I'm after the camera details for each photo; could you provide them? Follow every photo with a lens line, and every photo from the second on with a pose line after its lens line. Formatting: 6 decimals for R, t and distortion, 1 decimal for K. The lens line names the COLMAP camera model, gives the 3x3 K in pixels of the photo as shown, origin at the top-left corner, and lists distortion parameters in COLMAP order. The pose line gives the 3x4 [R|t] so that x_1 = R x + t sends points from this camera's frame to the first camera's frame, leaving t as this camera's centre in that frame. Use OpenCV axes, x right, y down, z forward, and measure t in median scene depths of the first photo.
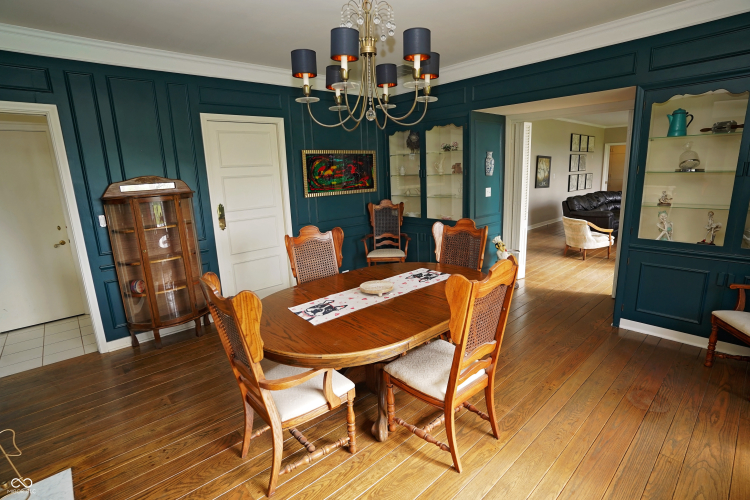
lens RADIAL K [[370.9, 0, 375.0], [0, 370.9, 250.0], [0, 0, 1]] dist [-0.003164, -0.000642]
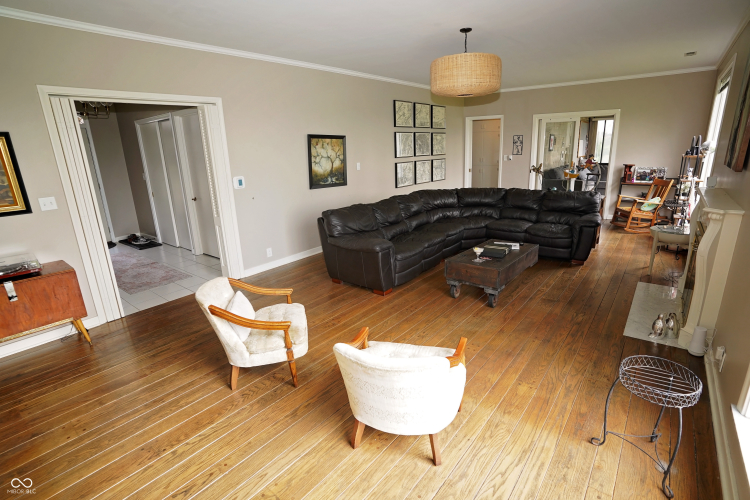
lens RADIAL K [[370.9, 0, 375.0], [0, 370.9, 250.0], [0, 0, 1]] dist [-0.003164, -0.000642]
pose [[0.991488, -0.041118, 0.123538, 0.417419], [0.034082, 0.997703, 0.058541, -0.090202], [-0.125662, -0.053832, 0.990612, 0.344985]]
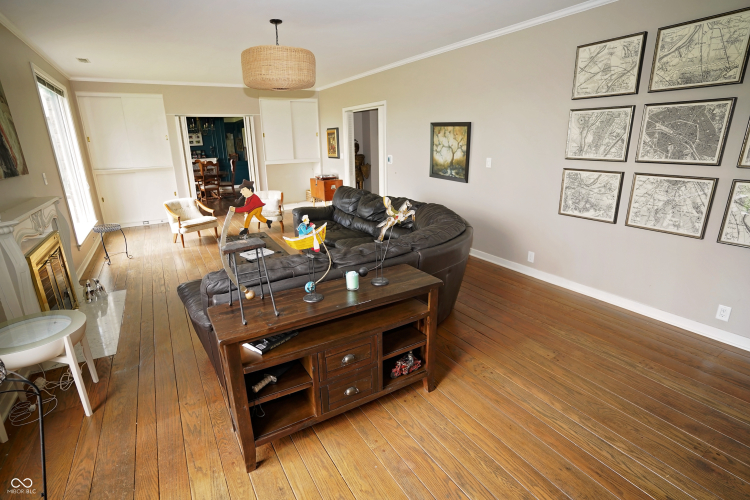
lens RADIAL K [[370.9, 0, 375.0], [0, 370.9, 250.0], [0, 0, 1]] dist [-0.003164, -0.000642]
pose [[-0.212915, 0.319741, -0.923273, 0.970693], [-0.181211, 0.915624, 0.358880, -0.237211], [0.960120, 0.243718, -0.137009, 0.934355]]
